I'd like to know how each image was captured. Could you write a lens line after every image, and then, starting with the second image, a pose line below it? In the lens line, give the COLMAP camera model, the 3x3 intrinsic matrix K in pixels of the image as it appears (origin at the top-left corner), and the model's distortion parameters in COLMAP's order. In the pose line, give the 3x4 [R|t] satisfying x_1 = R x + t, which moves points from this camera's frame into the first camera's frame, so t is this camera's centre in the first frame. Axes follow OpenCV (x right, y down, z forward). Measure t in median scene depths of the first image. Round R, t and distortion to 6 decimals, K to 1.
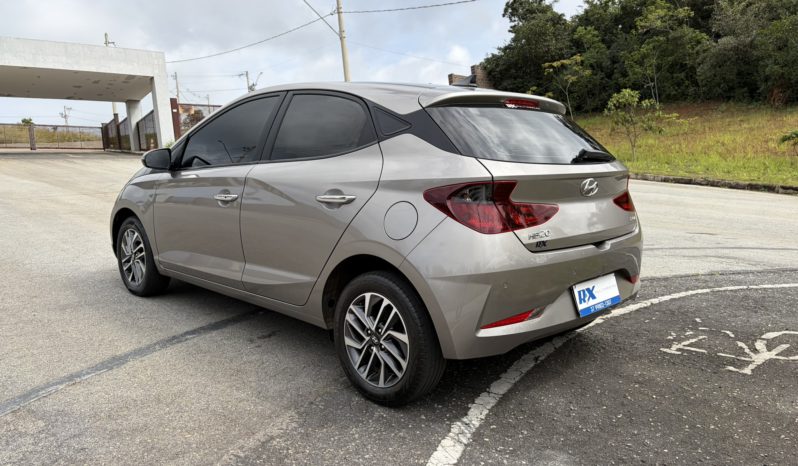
lens RADIAL K [[596.5, 0, 402.4], [0, 596.5, 232.7], [0, 0, 1]] dist [0.033021, -0.027480]
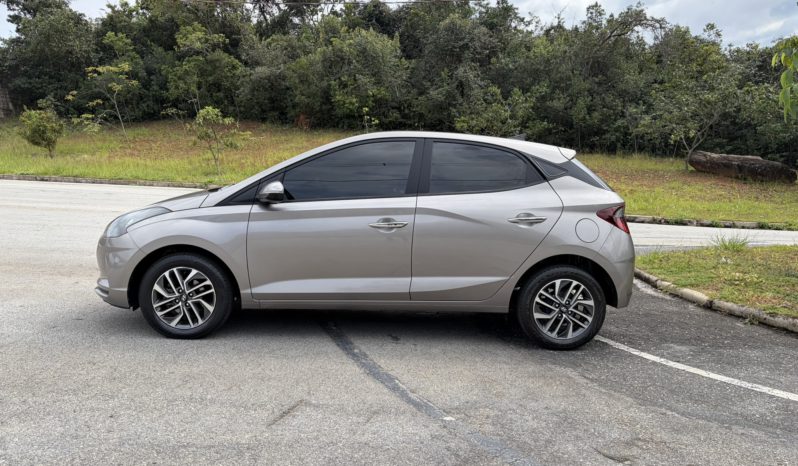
lens RADIAL K [[592.6, 0, 402.0], [0, 592.6, 237.9], [0, 0, 1]] dist [0.014823, -0.022861]
pose [[0.695800, -0.074393, 0.714373, -0.114765], [0.078243, 0.996553, 0.027570, -0.006424], [-0.713961, 0.036711, 0.699222, 0.017749]]
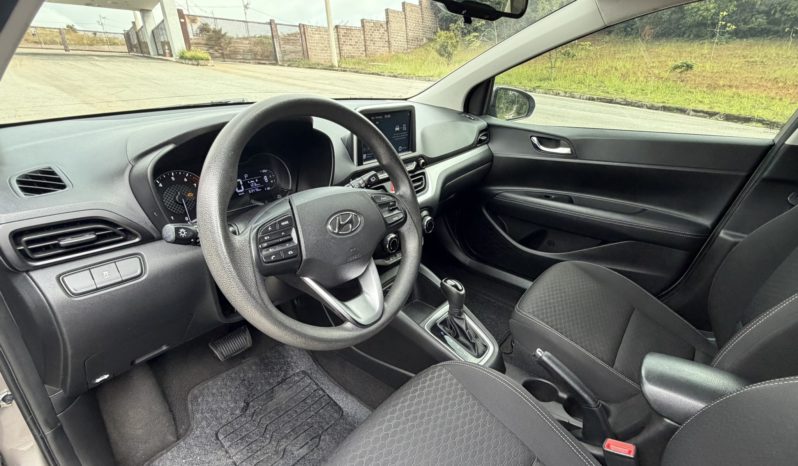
lens RADIAL K [[377.5, 0, 398.2], [0, 377.5, 231.5], [0, 0, 1]] dist [0.004082, -0.001400]
pose [[0.994646, -0.006368, 0.103148, -0.028709], [-0.022710, 0.960233, 0.278275, -0.017497], [-0.100818, -0.279127, 0.954947, 0.108058]]
